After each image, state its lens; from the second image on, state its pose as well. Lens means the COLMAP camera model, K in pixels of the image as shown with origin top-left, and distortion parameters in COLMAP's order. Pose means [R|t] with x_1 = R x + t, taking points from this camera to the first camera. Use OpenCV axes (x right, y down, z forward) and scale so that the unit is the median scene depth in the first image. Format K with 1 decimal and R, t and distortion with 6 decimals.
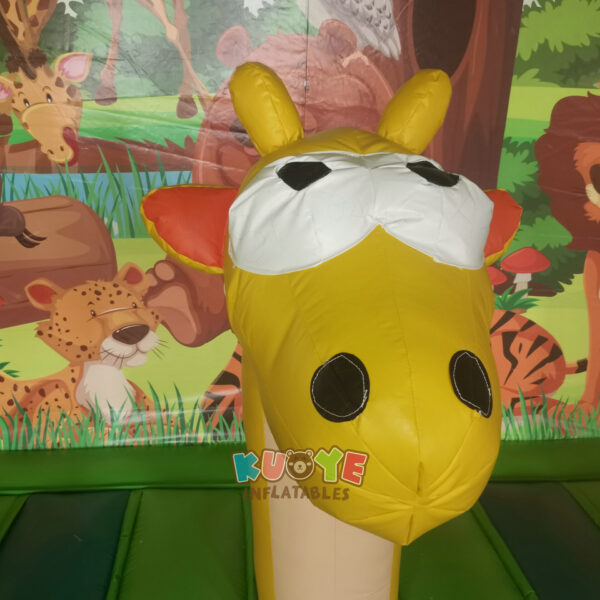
lens RADIAL K [[608.9, 0, 300.1], [0, 608.9, 298.3], [0, 0, 1]] dist [0.064996, -0.072245]
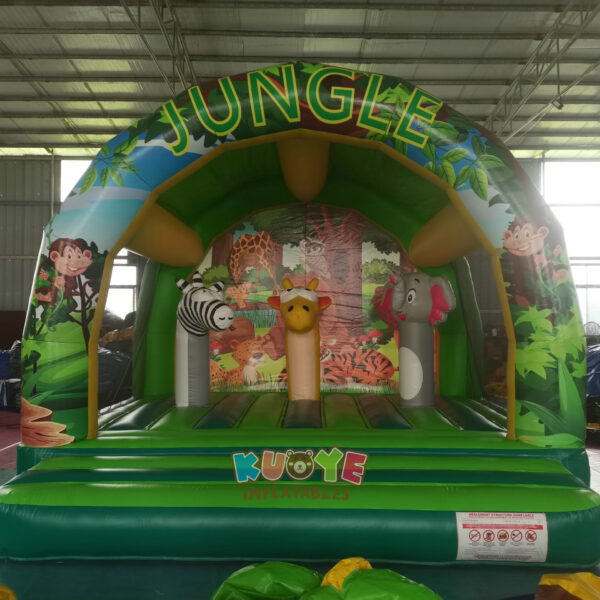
lens RADIAL K [[608.9, 0, 300.1], [0, 608.9, 298.3], [0, 0, 1]] dist [0.064996, -0.072245]
pose [[0.988588, -0.044711, -0.143858, 0.467434], [-0.010147, 0.933009, -0.359709, 0.983185], [0.150304, 0.357064, 0.921908, -2.237868]]
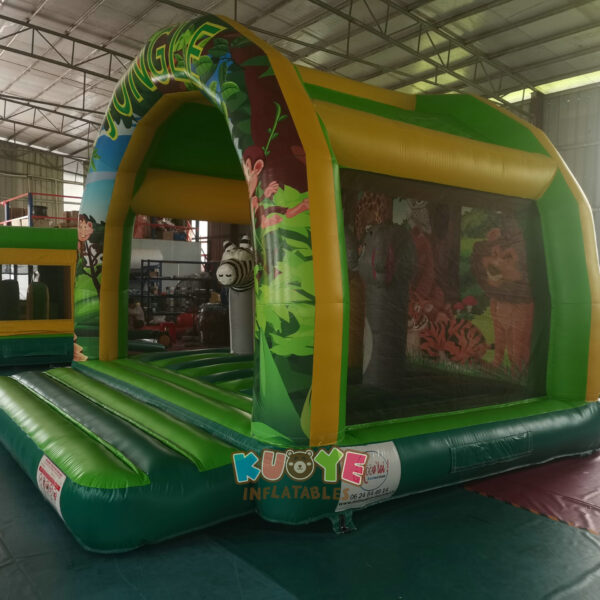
lens RADIAL K [[608.9, 0, 300.1], [0, 608.9, 298.3], [0, 0, 1]] dist [0.064996, -0.072245]
pose [[0.482869, 0.002992, -0.875687, 2.417461], [-0.291065, 0.943688, -0.157274, 0.582373], [0.825905, 0.330825, 0.456548, -0.851154]]
